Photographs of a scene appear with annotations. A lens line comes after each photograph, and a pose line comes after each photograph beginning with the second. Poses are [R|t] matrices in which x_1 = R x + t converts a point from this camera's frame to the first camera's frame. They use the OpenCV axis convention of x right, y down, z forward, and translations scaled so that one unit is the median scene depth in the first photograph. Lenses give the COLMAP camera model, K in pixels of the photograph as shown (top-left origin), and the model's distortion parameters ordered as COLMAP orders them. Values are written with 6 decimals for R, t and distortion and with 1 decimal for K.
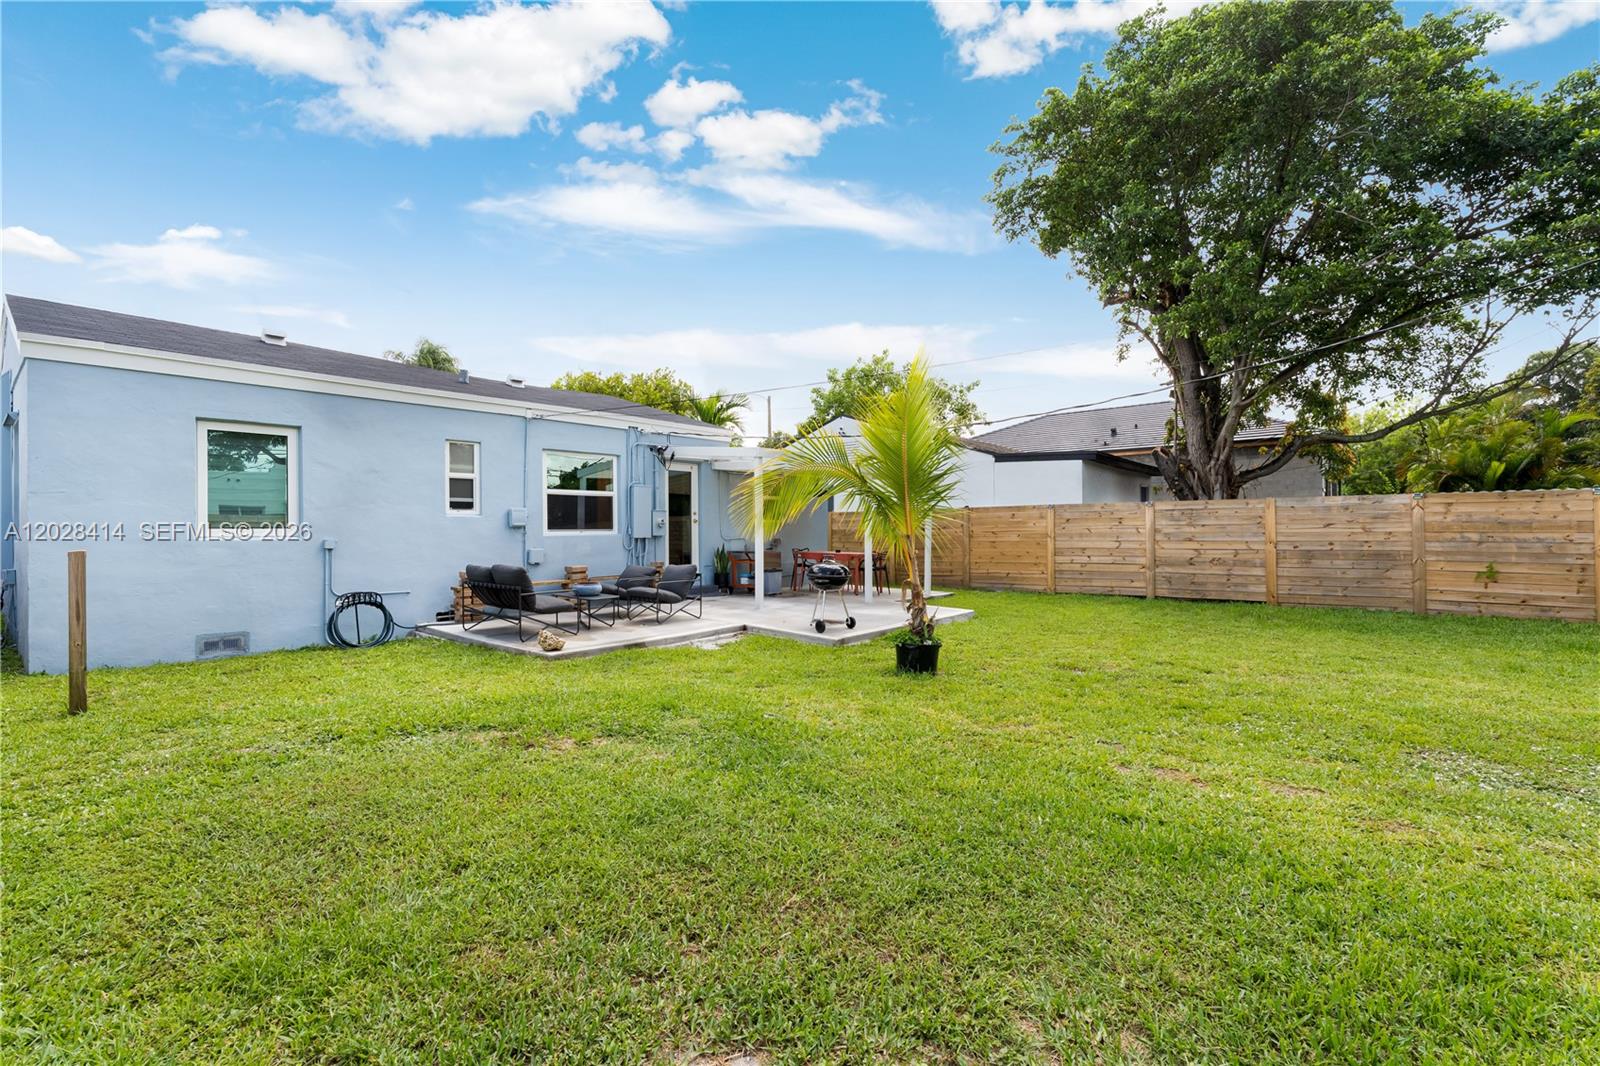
lens RADIAL K [[766.7, 0, 845.2], [0, 766.7, 526.8], [0, 0, 1]] dist [0.000200, 0.000019]
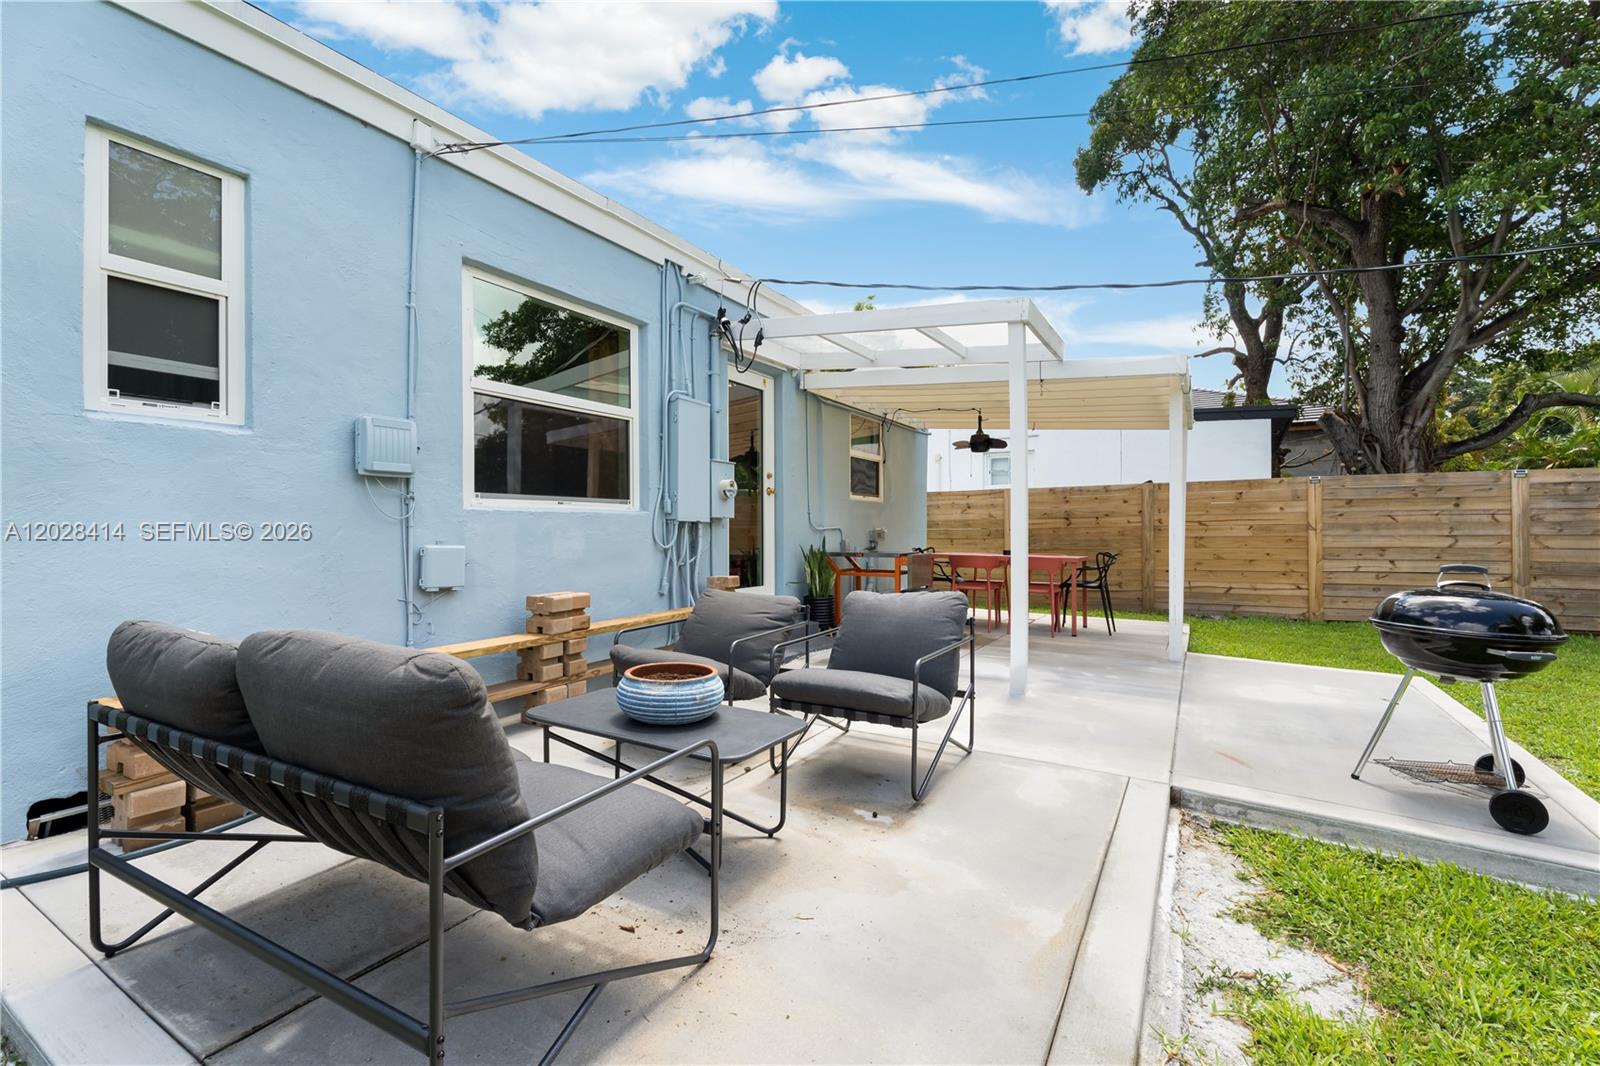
lens RADIAL K [[698.5, 0, 805.1], [0, 698.5, 530.2], [0, 0, 1]] dist [0.003771, 0.000521]
pose [[0.988648, 0.005088, 0.150162, -0.245172], [-0.005211, 0.999986, 0.000423, 0.017441], [-0.150158, -0.001201, 0.988661, 0.564614]]
